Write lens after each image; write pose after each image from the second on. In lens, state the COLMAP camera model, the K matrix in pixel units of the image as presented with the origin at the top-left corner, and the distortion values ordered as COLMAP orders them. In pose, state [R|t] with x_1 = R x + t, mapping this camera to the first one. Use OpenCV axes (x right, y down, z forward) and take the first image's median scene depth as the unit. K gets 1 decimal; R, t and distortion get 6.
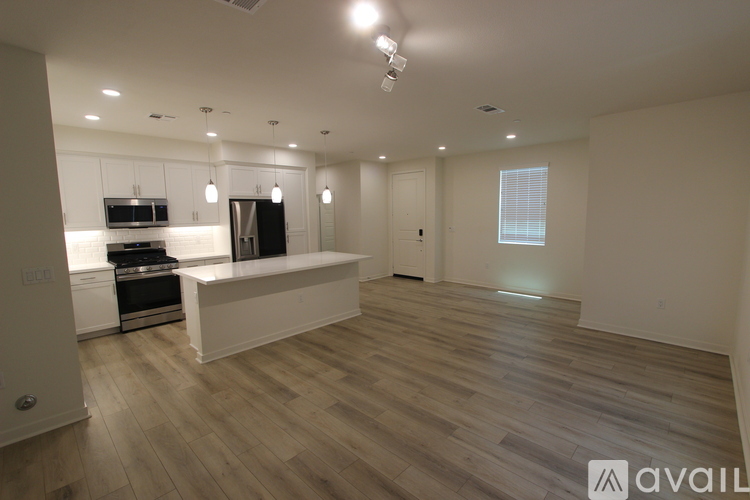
lens RADIAL K [[343.3, 0, 379.0], [0, 343.3, 249.8], [0, 0, 1]] dist [-0.016507, -0.000377]
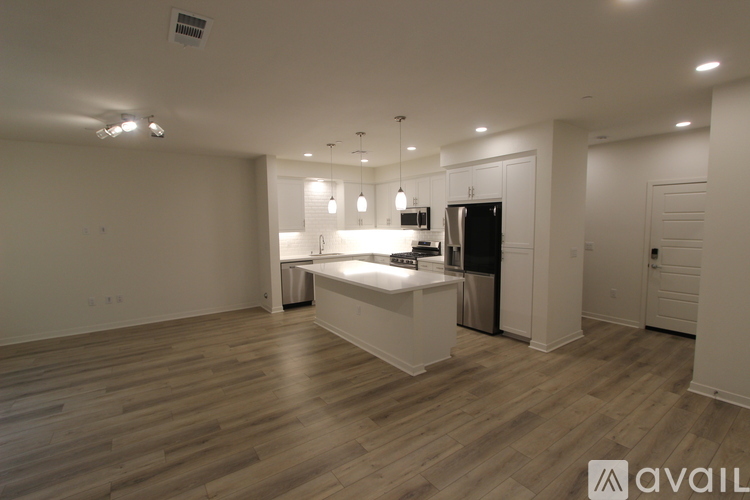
lens RADIAL K [[343.3, 0, 379.0], [0, 343.3, 249.8], [0, 0, 1]] dist [-0.016507, -0.000377]
pose [[-0.183830, 0.102983, -0.977548, 0.747319], [-0.093972, 0.988100, 0.121766, -0.162770], [0.978456, 0.114246, -0.171965, 1.308683]]
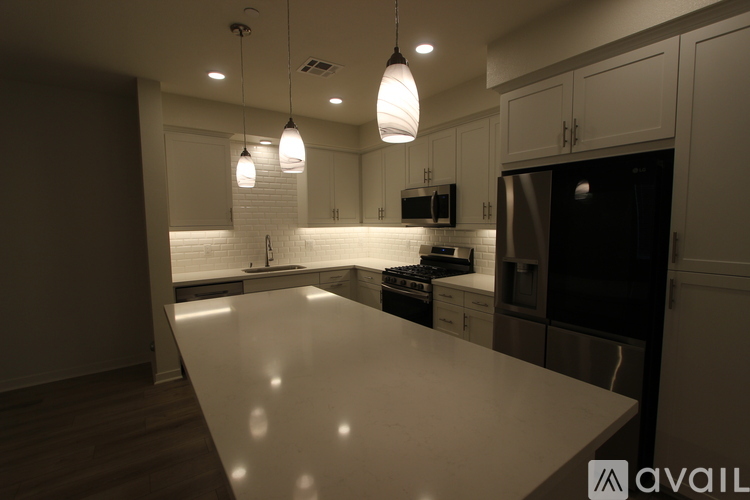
lens RADIAL K [[343.3, 0, 379.0], [0, 343.3, 249.8], [0, 0, 1]] dist [-0.016507, -0.000377]
pose [[-0.190005, 0.102532, -0.976415, 0.056838], [-0.097431, 0.987653, 0.122671, -0.114654], [0.976937, 0.118441, -0.177669, 1.233140]]
